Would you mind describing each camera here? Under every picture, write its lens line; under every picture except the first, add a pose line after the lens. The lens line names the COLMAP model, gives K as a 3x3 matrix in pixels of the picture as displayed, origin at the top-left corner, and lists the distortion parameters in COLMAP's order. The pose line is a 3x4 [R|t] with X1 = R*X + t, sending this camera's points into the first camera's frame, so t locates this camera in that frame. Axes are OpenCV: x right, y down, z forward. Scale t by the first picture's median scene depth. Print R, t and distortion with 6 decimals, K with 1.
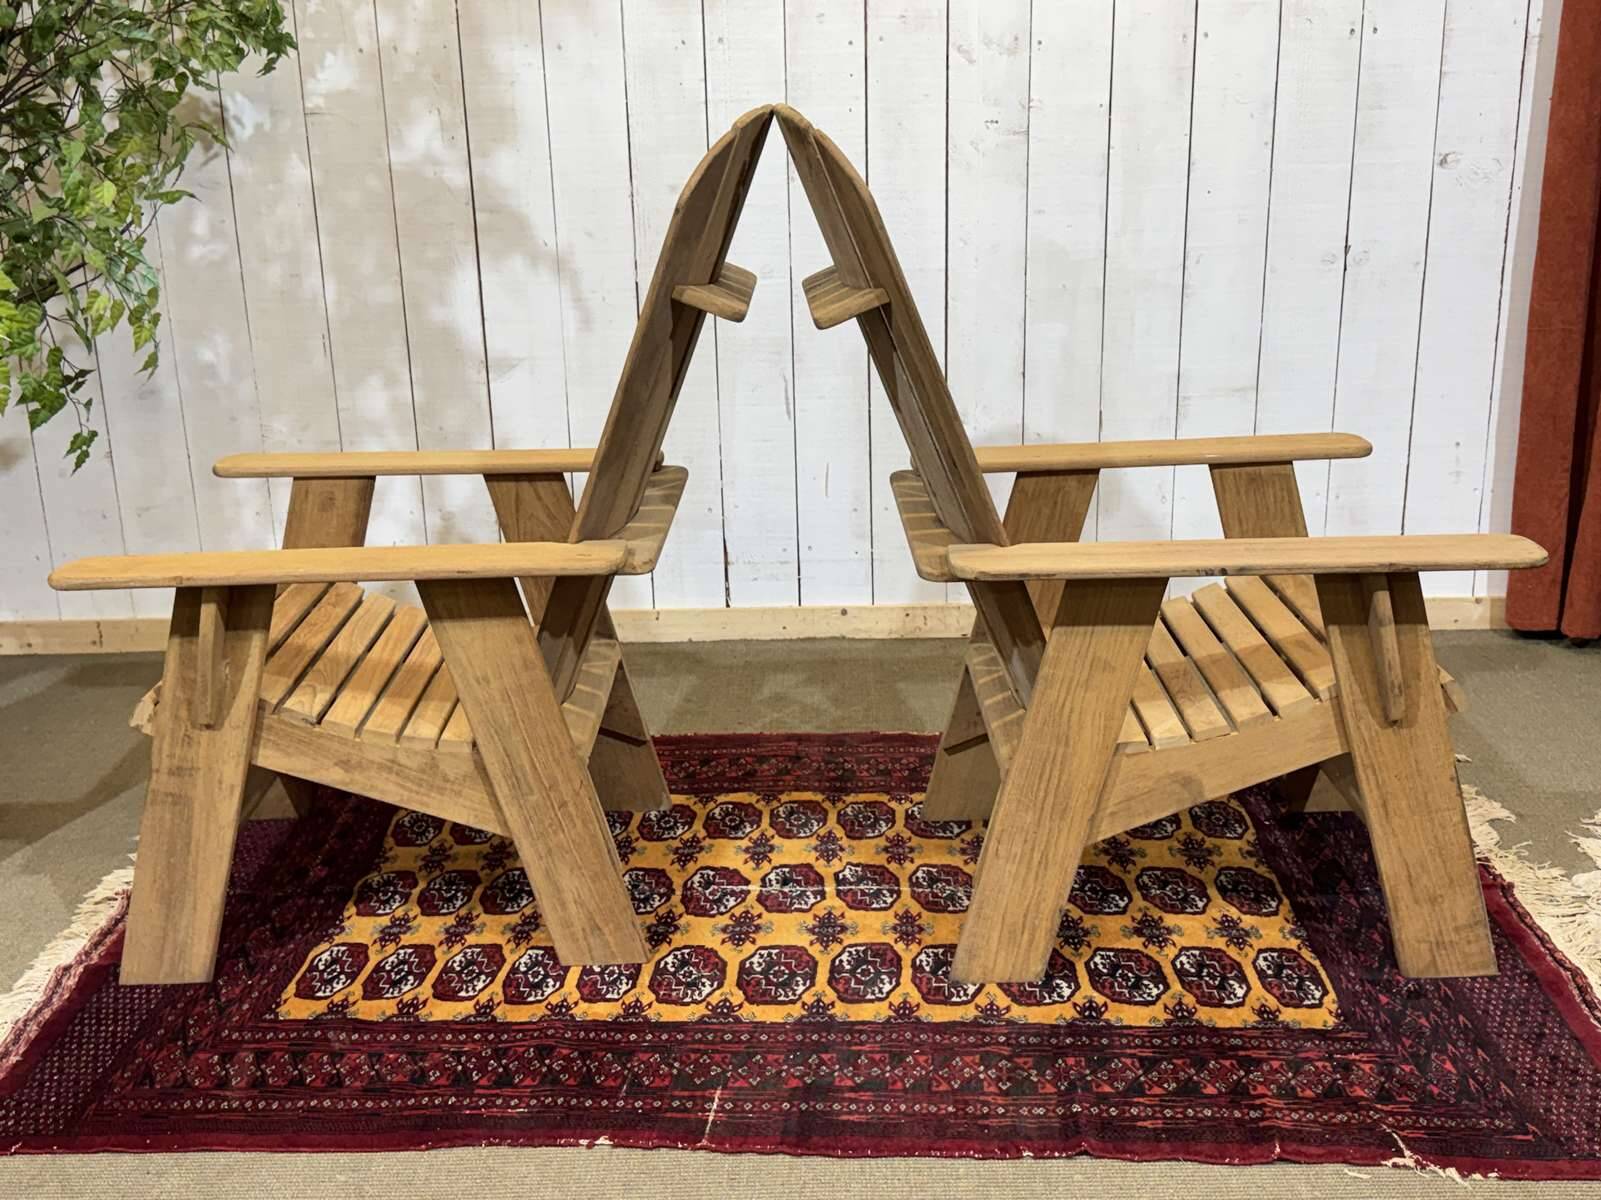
lens RADIAL K [[1754.2, 0, 795.7], [0, 1754.2, 605.2], [0, 0, 1]] dist [0.199672, -0.446226]
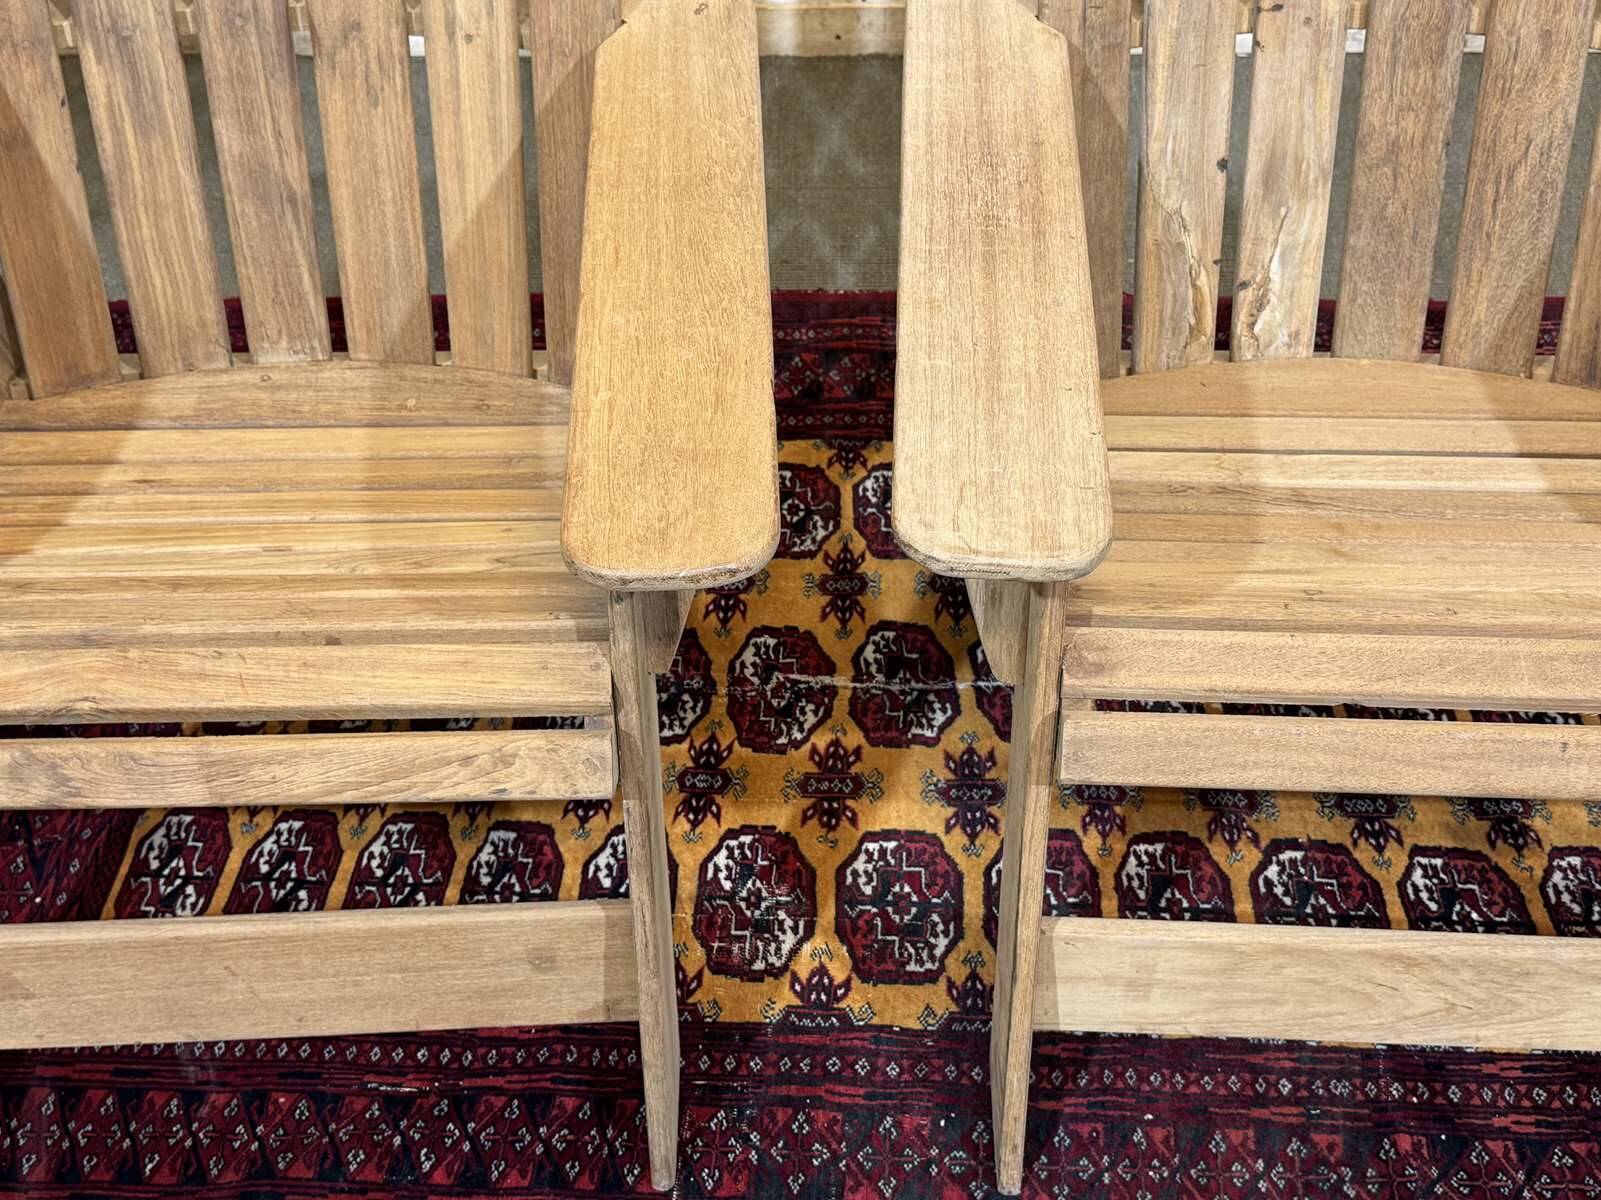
lens RADIAL K [[1962.9, 0, 800.5], [0, 1962.9, 600.0], [0, 0, 1]] dist [0.199581, -0.460323]
pose [[0.999508, 0.002151, 0.031291, -0.062109], [-0.015623, 0.899231, 0.437194, -0.174682], [-0.027197, -0.437468, 0.898823, 0.396490]]
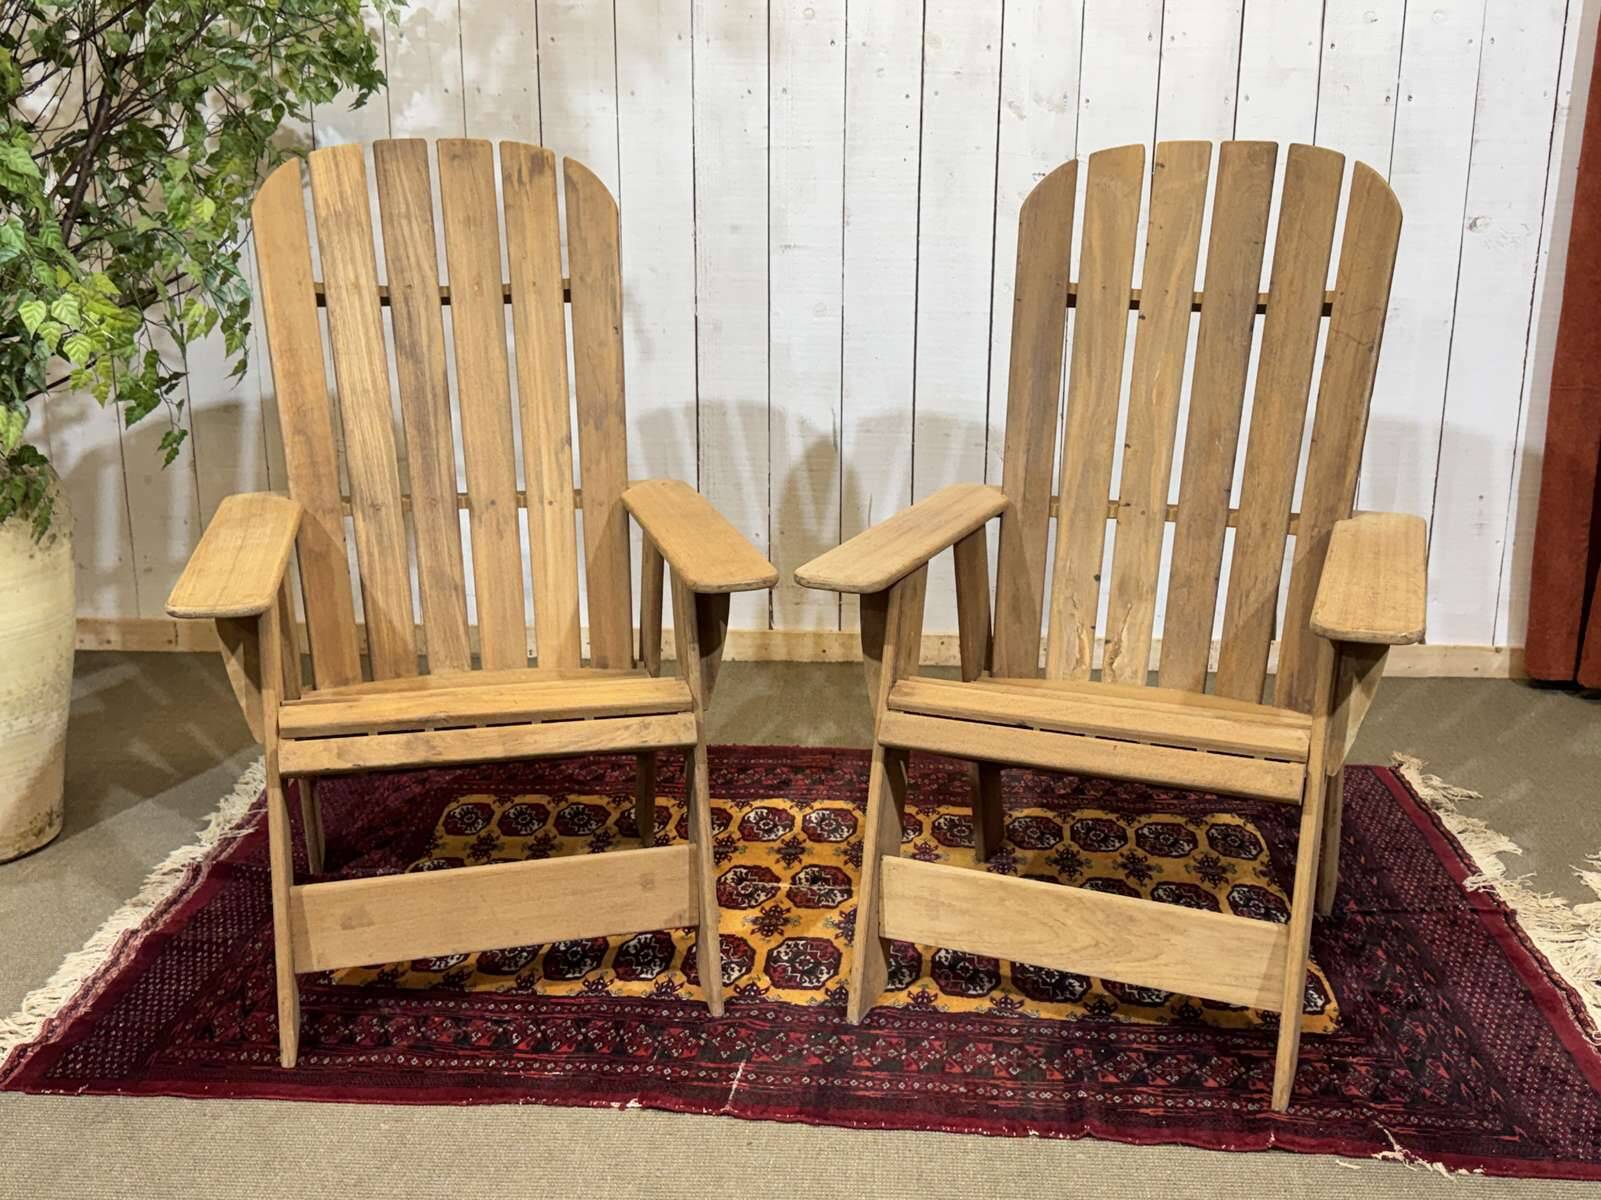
lens RADIAL K [[1726.0, 0, 797.3], [0, 1726.0, 603.4], [0, 0, 1]] dist [0.190660, -0.419168]
pose [[0.998987, 0.036707, -0.026024, 0.004870], [-0.037512, 0.998809, -0.031186, 0.025622], [0.024849, 0.032130, 0.999175, -0.036191]]
